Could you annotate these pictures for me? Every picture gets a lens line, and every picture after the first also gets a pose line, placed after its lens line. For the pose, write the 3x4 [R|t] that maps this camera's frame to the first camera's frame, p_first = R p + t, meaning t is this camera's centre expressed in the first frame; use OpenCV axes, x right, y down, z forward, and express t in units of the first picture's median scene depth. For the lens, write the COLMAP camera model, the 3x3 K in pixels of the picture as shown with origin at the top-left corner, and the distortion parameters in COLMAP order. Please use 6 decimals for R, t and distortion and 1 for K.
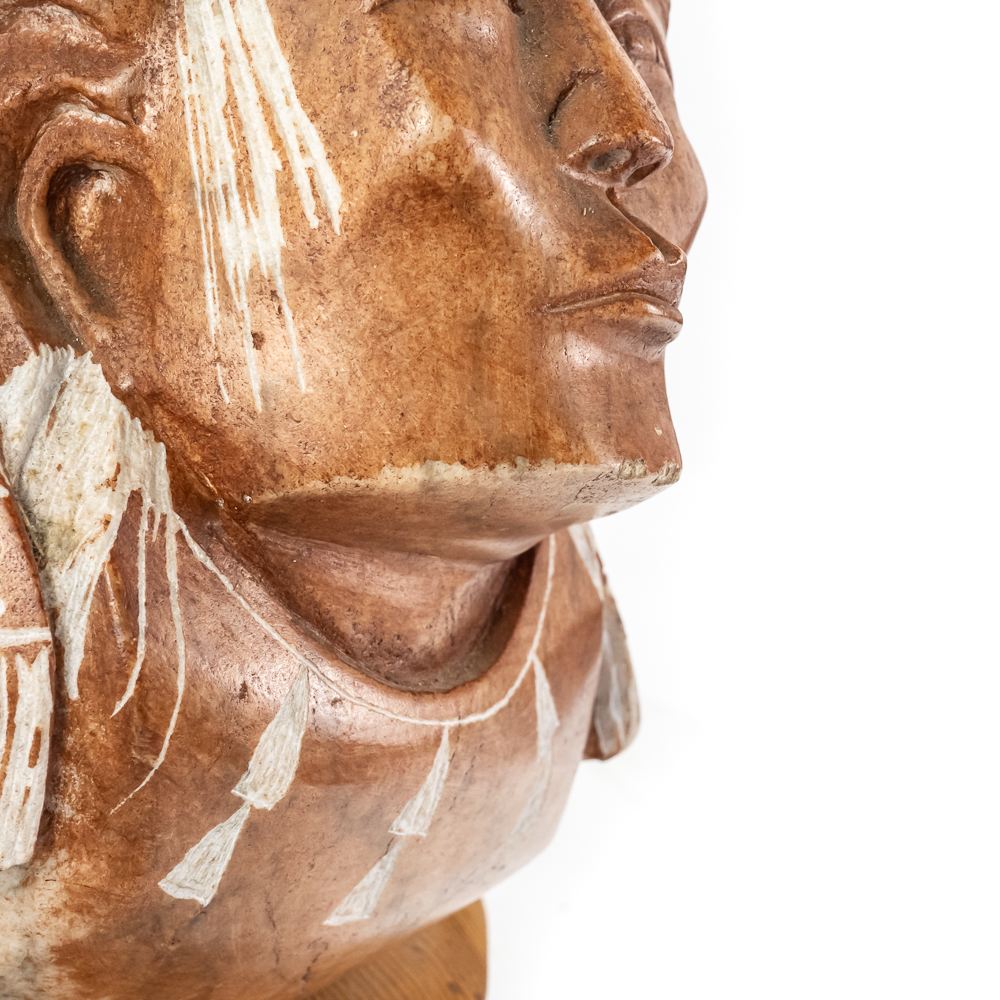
lens RADIAL K [[2769.3, 0, 498.6], [0, 2769.3, 501.1], [0, 0, 1]] dist [0.051837, 0.000000]
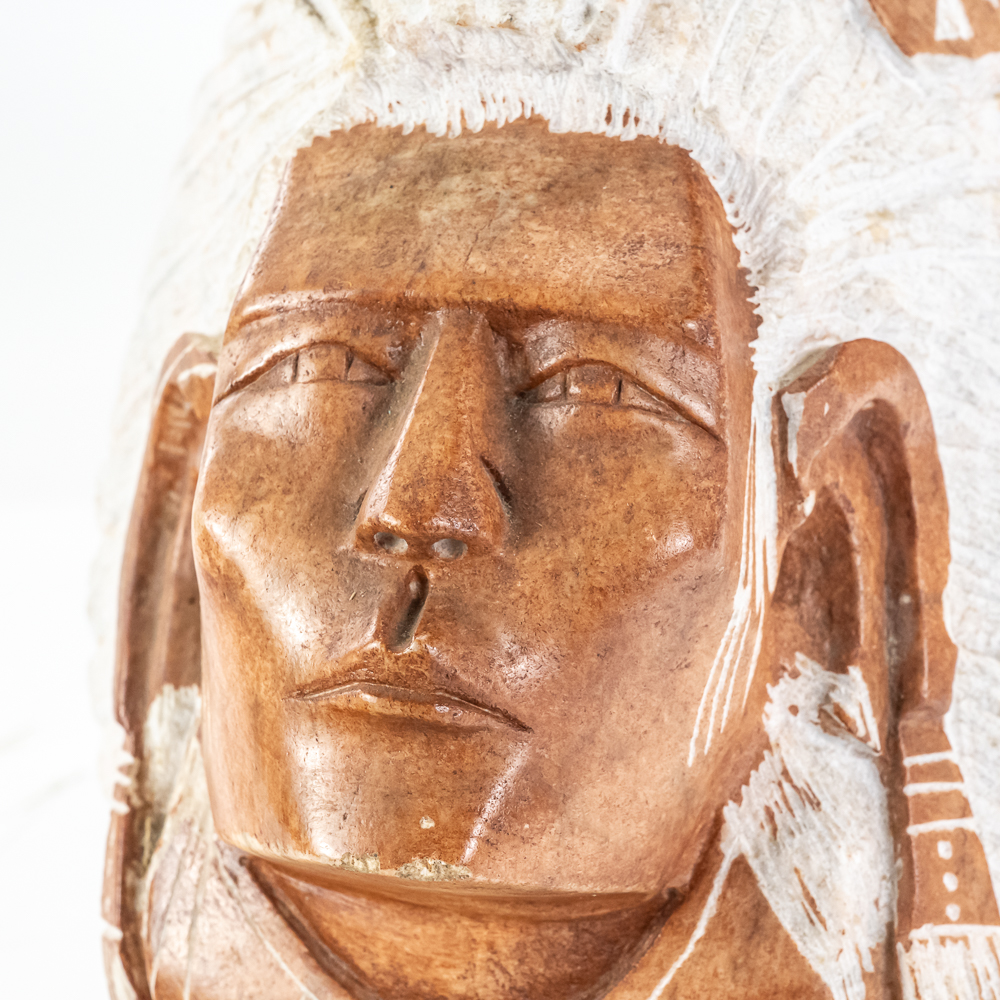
lens RADIAL K [[2769.3, 0, 496.8], [0, 2769.3, 502.5], [0, 0, 1]] dist [0.051837, 0.000000]
pose [[0.388409, 0.029883, -0.921002, 0.964886], [0.003341, 0.999422, 0.033837, -0.172139], [0.921481, -0.016220, 0.388084, 0.670511]]
